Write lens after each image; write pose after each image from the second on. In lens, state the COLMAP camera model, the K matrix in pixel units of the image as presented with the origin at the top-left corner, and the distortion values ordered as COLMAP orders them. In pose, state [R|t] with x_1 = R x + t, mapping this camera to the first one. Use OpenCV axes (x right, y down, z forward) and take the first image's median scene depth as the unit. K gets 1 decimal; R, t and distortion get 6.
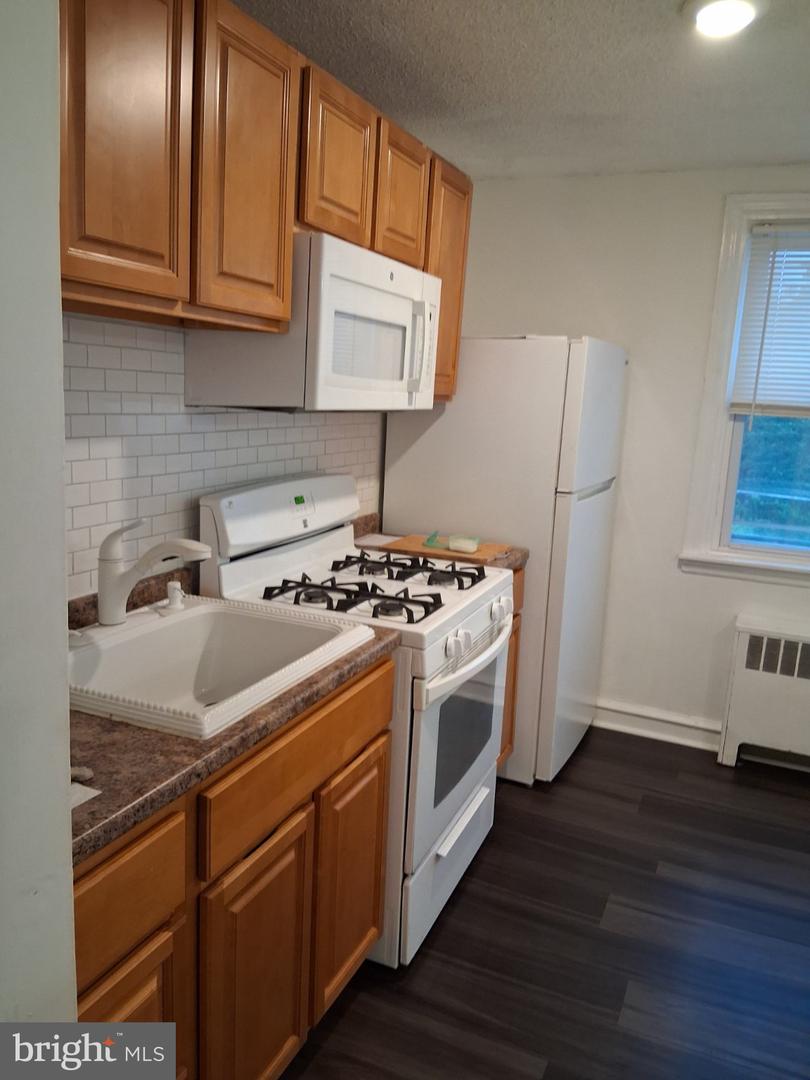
lens RADIAL K [[818.2, 0, 403.9], [0, 818.2, 541.1], [0, 0, 1]] dist [0.044635, -0.076380]
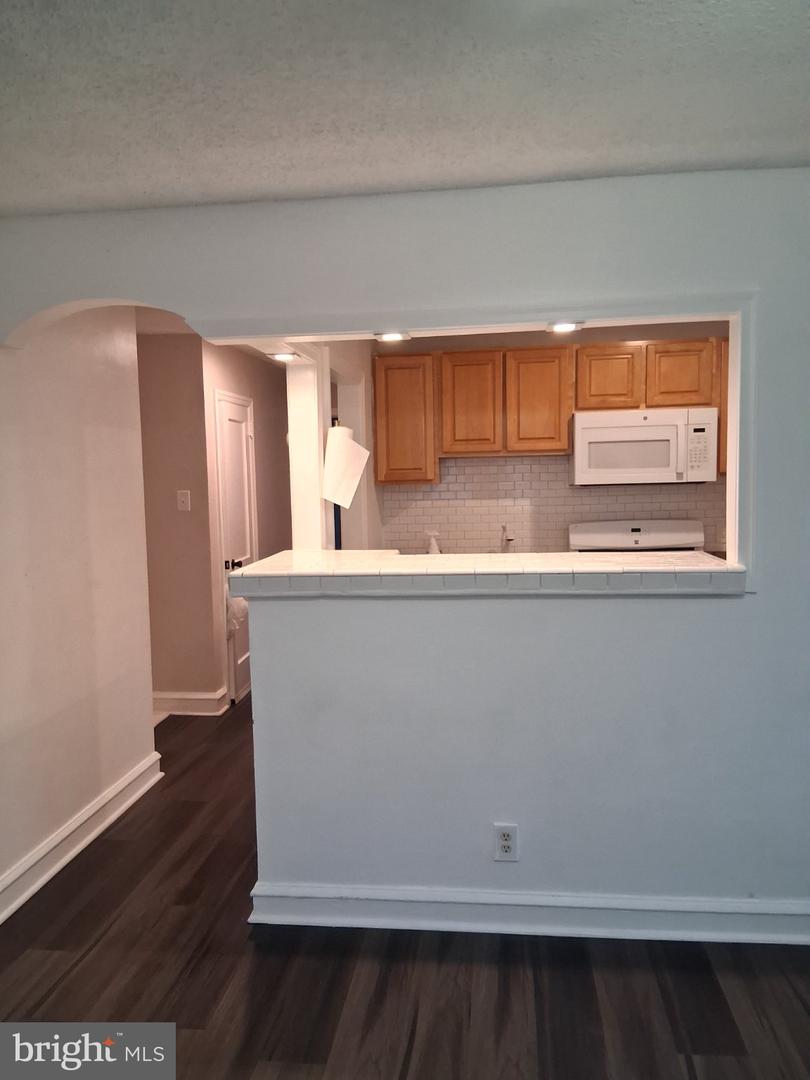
lens RADIAL K [[818.2, 0, 406.3], [0, 818.2, 536.2], [0, 0, 1]] dist [0.044635, -0.076380]
pose [[0.264881, 0.021439, -0.964043, 1.655167], [-0.139746, 0.990052, -0.016379, 0.075027], [0.954101, 0.139060, 0.265242, -0.053299]]
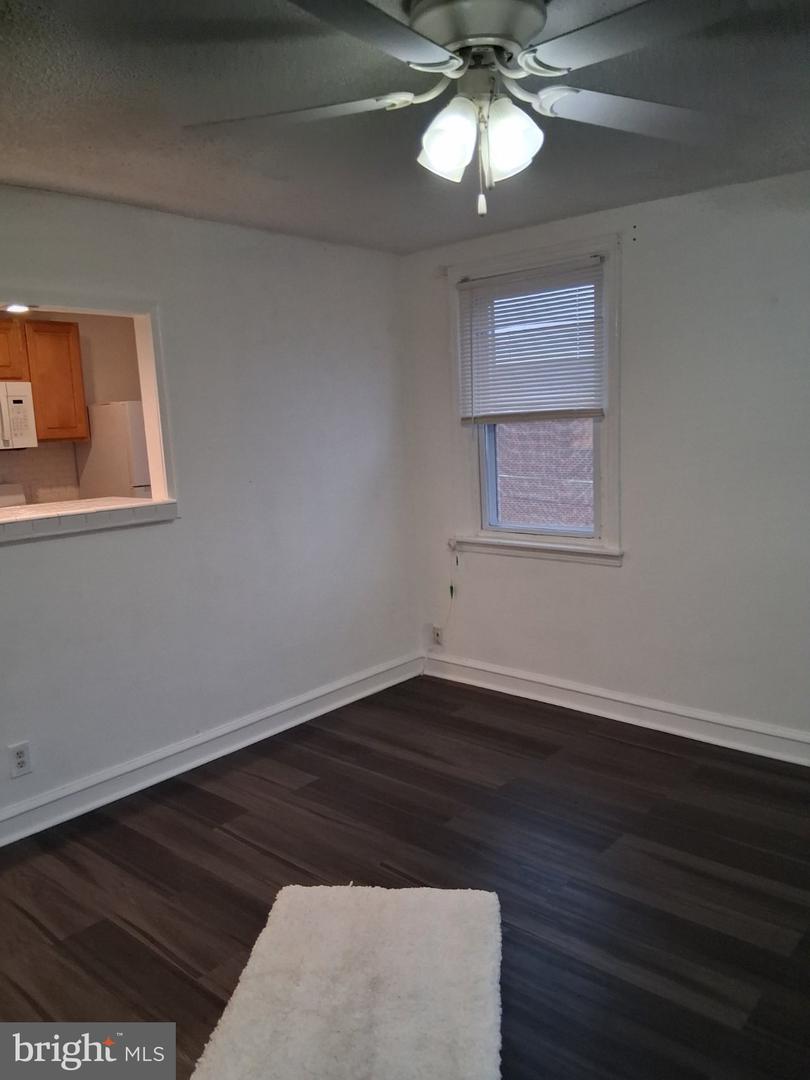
lens RADIAL K [[818.2, 0, 404.2], [0, 818.2, 537.6], [0, 0, 1]] dist [0.044635, -0.076380]
pose [[0.943062, -0.042067, -0.329947, 1.622519], [0.028269, 0.998518, -0.046507, 0.181578], [0.331415, 0.034532, 0.942853, -0.586806]]
